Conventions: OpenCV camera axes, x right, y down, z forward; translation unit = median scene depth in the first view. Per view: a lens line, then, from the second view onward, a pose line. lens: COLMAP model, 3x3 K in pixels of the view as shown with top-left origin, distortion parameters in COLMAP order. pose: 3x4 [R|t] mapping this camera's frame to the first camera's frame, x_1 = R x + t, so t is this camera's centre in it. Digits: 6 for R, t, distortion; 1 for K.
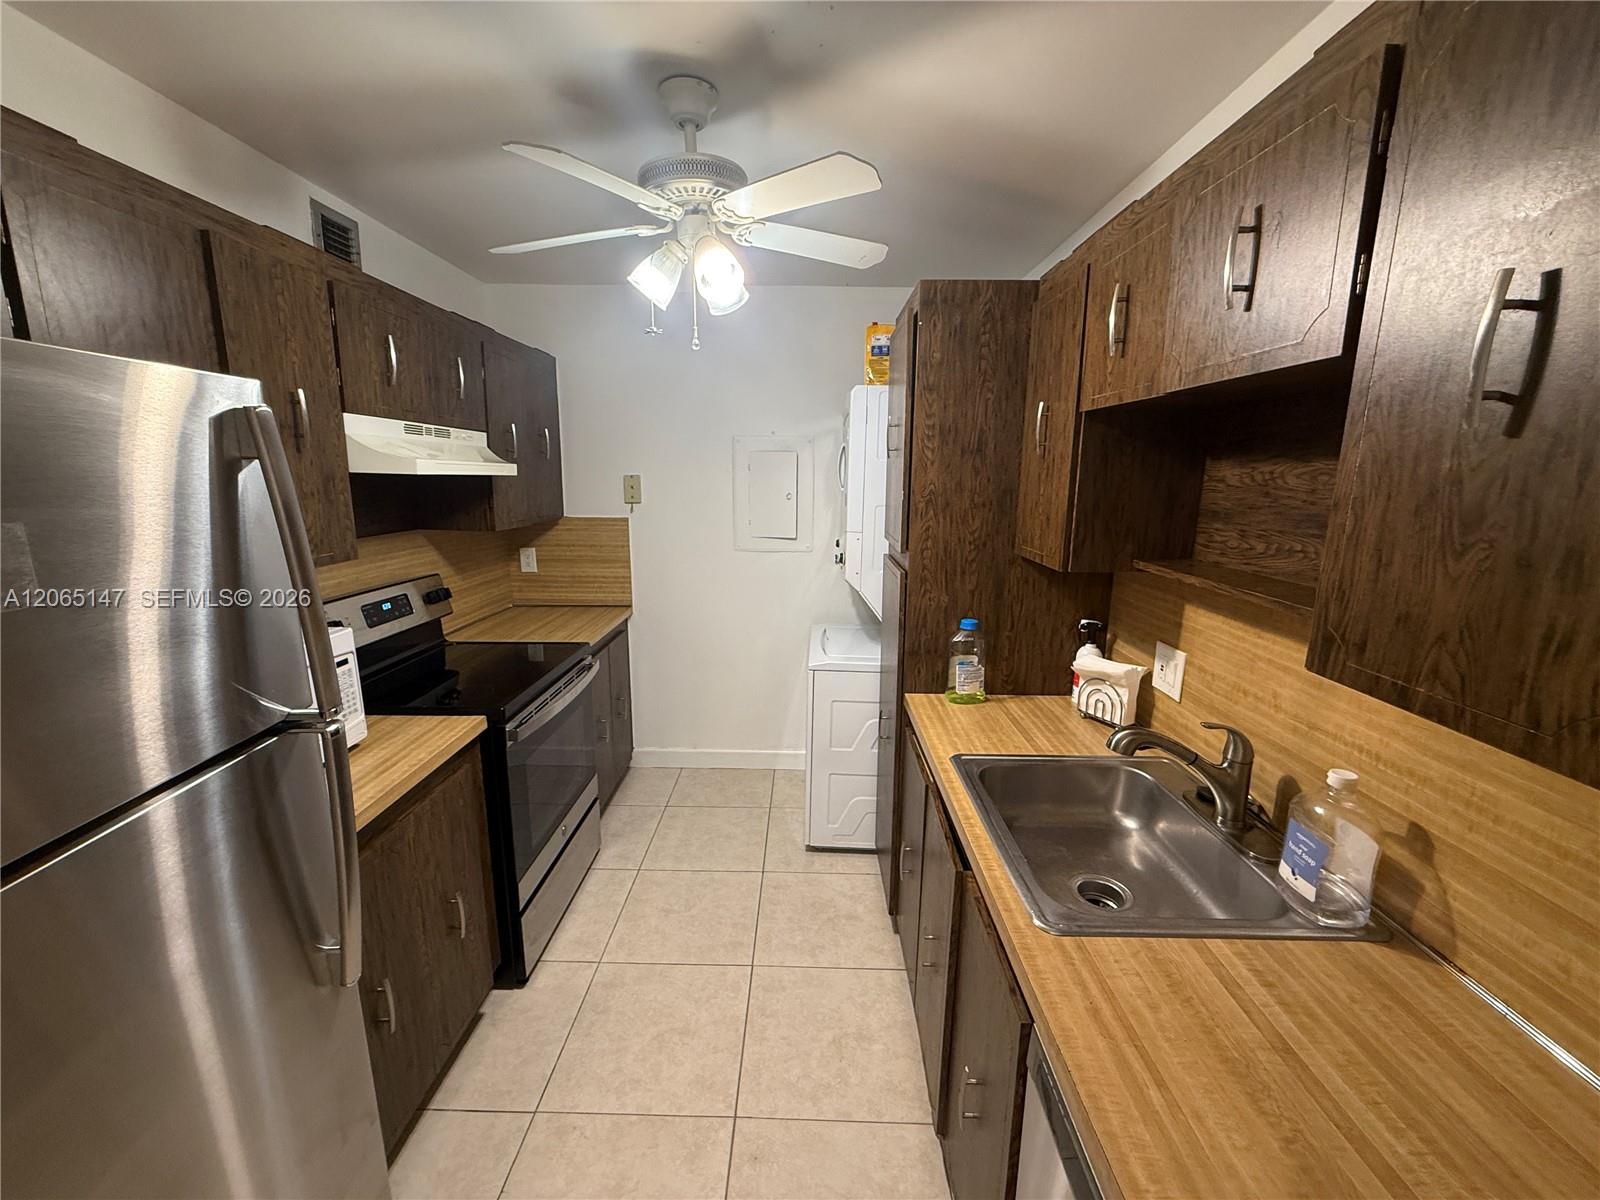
lens RADIAL K [[637.3, 0, 795.3], [0, 637.3, 601.1], [0, 0, 1]] dist [0.000469, 0.000034]
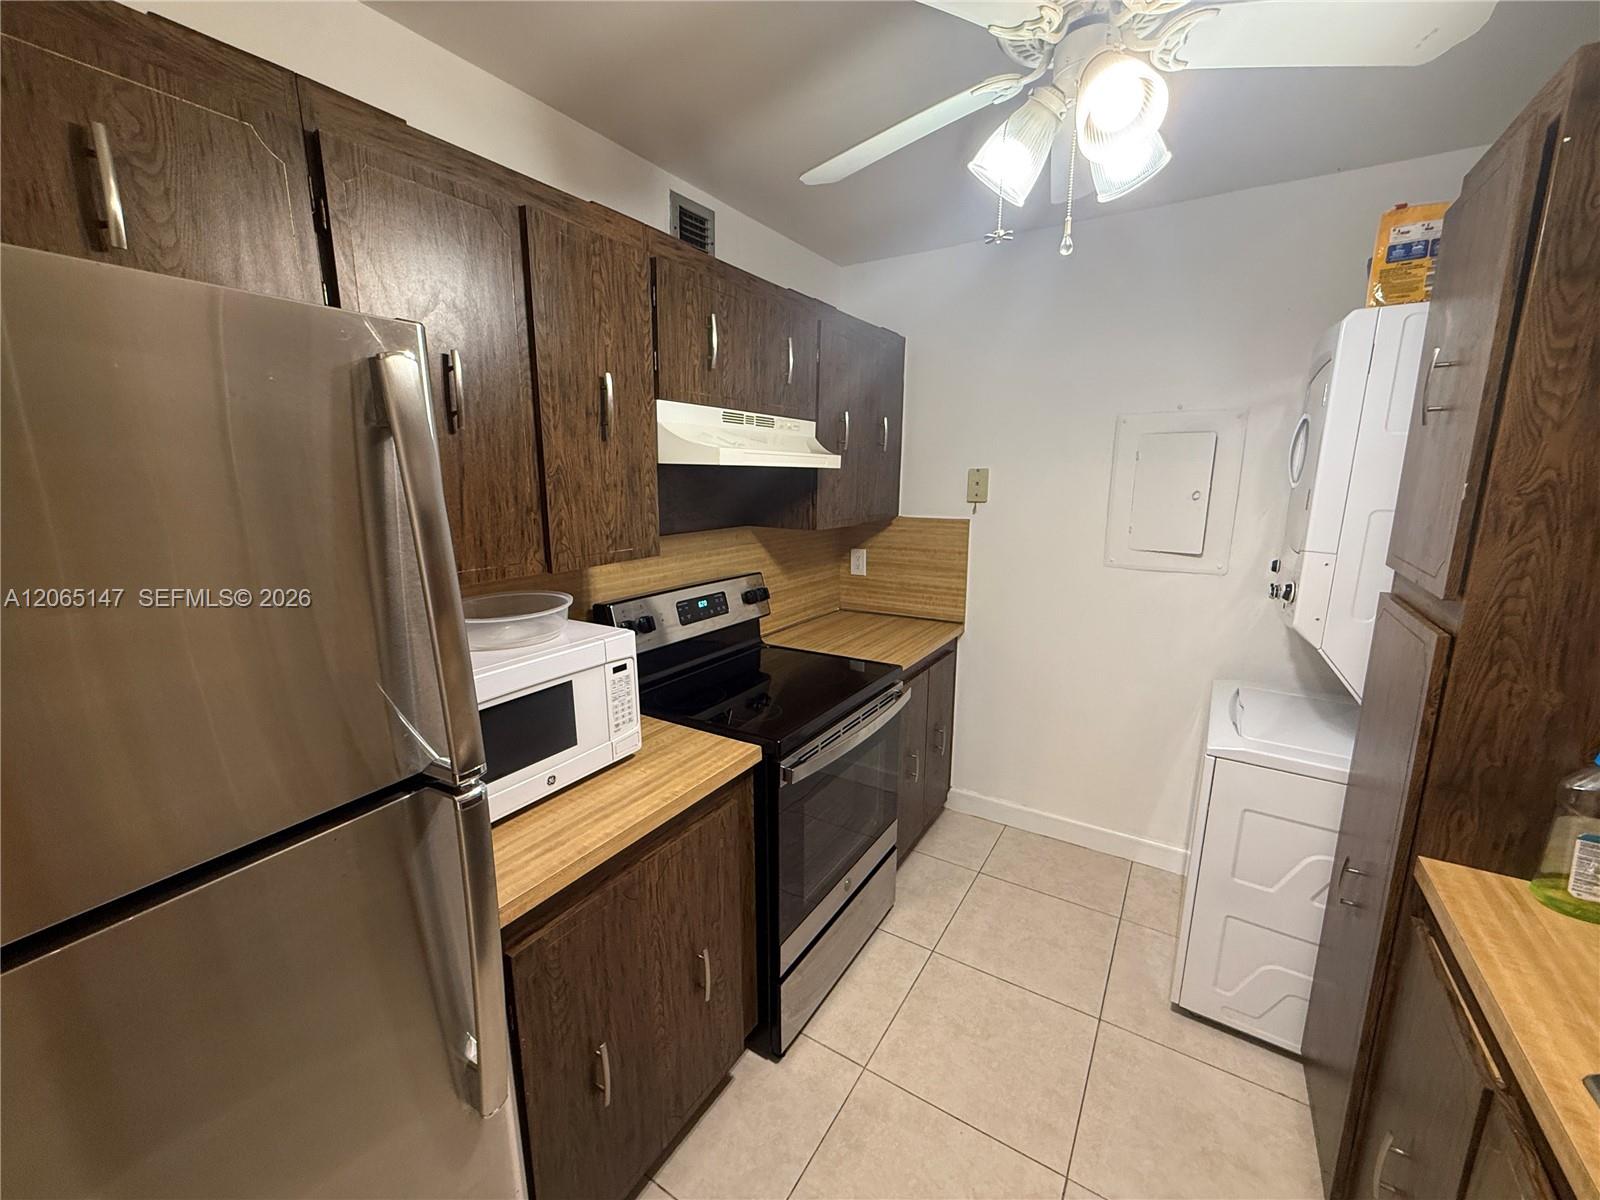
lens RADIAL K [[637.3, 0, 795.3], [0, 637.3, 601.1], [0, 0, 1]] dist [0.000469, 0.000034]
pose [[0.851802, 0.092832, -0.515573, -0.020140], [-0.093671, 0.995303, 0.024452, -0.033493], [0.515422, 0.027466, 0.856496, 0.243882]]
